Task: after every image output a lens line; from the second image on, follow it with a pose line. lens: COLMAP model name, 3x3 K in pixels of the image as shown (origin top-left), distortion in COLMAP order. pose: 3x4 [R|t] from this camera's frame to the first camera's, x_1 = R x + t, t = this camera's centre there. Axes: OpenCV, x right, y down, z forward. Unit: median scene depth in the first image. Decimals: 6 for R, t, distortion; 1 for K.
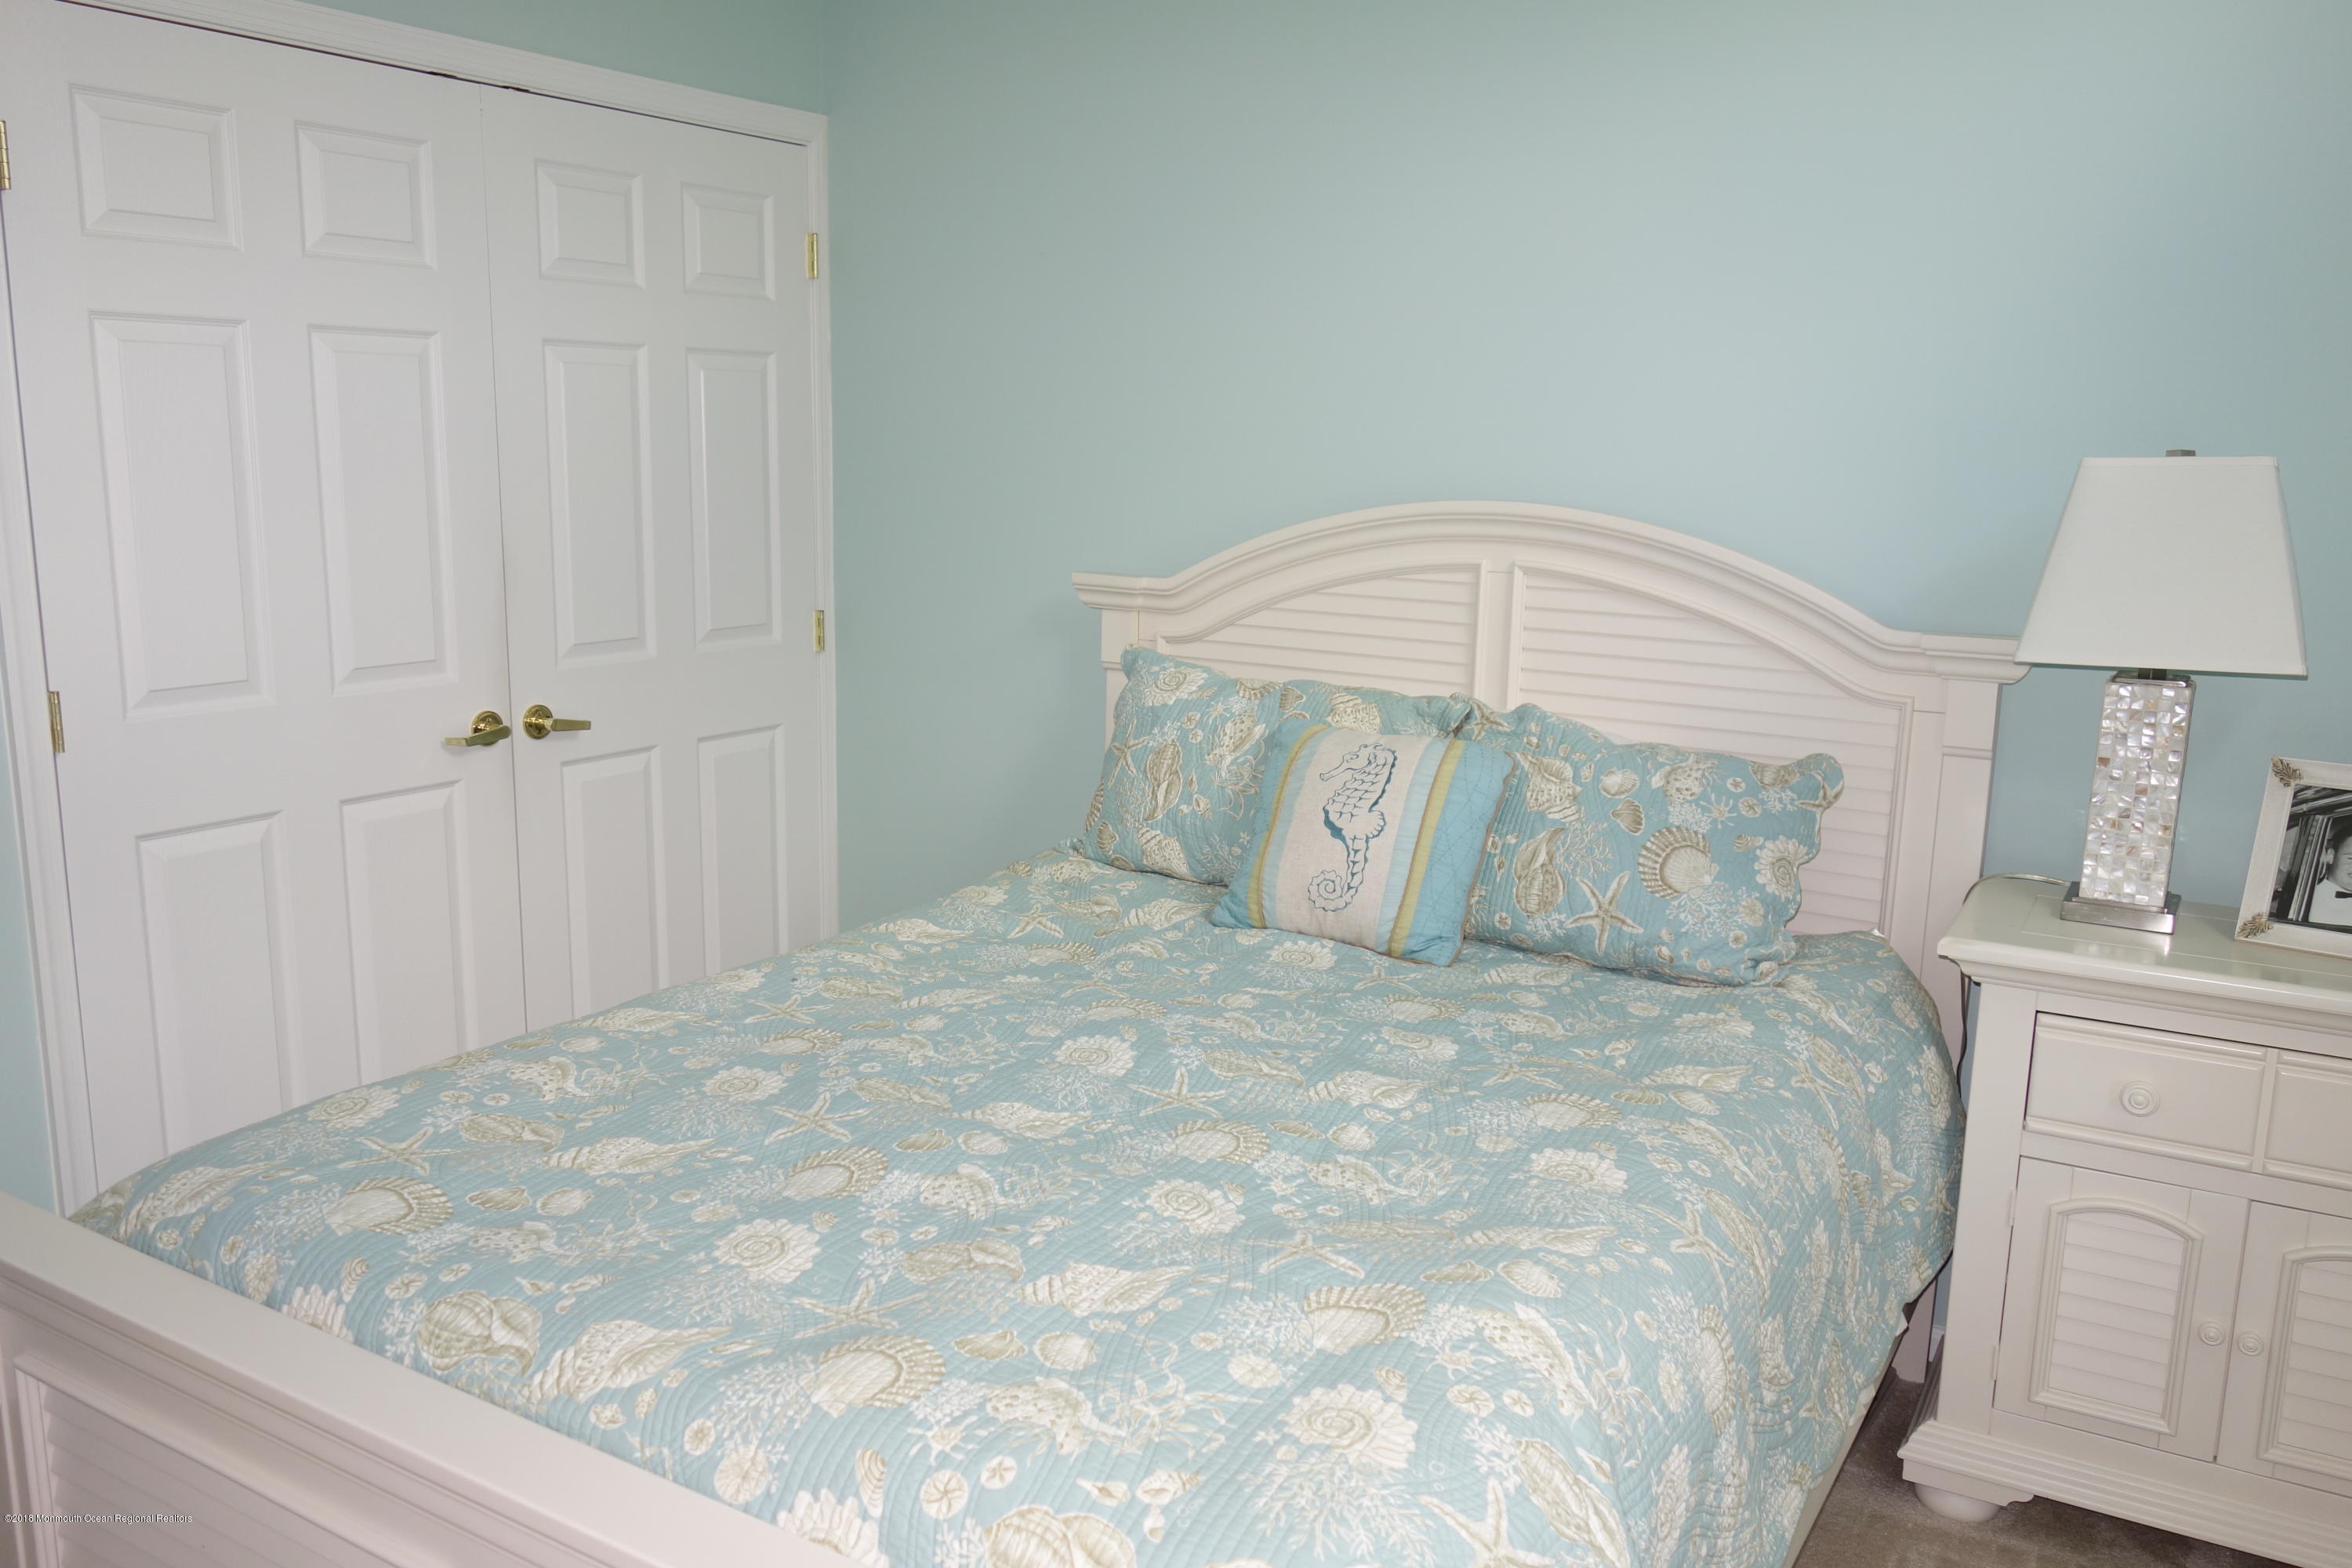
lens RADIAL K [[1854.9, 0, 1194.6], [0, 1854.9, 797.5], [0, 0, 1]] dist [0.004309, 0.001459]
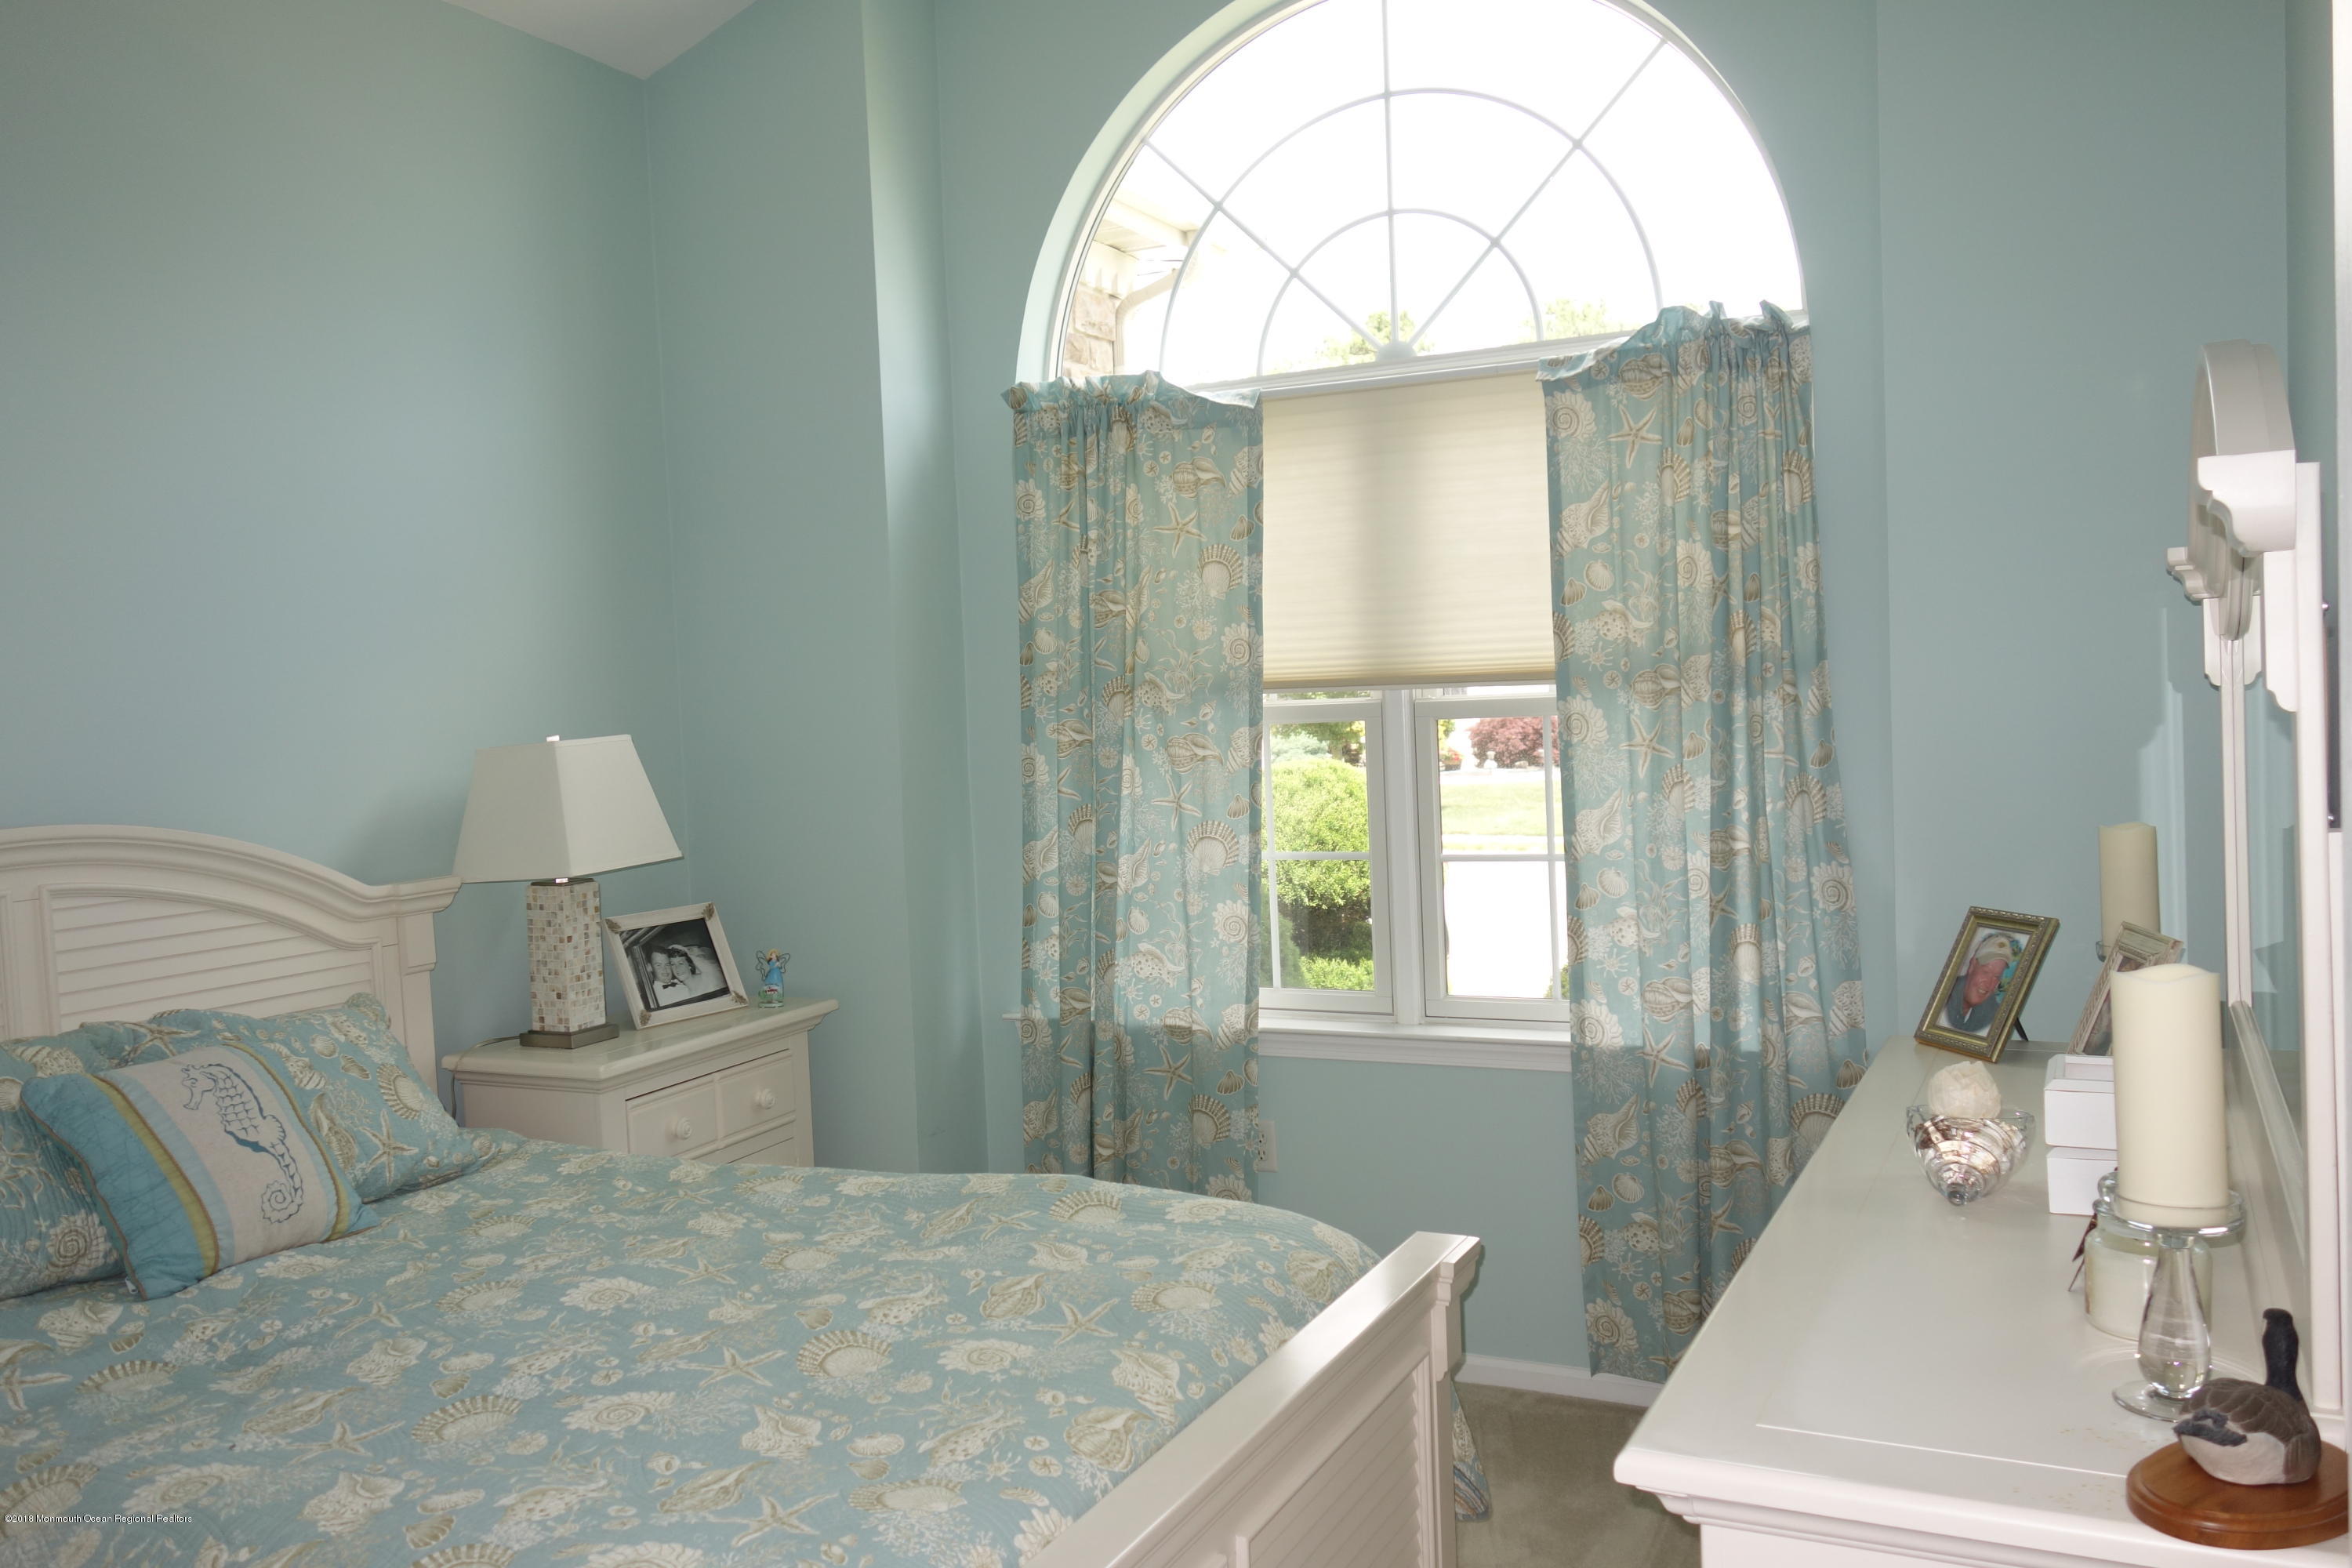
lens RADIAL K [[1854.9, 0, 1191.4], [0, 1854.9, 765.8], [0, 0, 1]] dist [0.004309, 0.001459]
pose [[-0.098299, -0.051521, 0.993822, -1.253542], [0.235173, 0.969170, 0.073504, -0.176693], [-0.966970, 0.240945, -0.083152, 0.732964]]
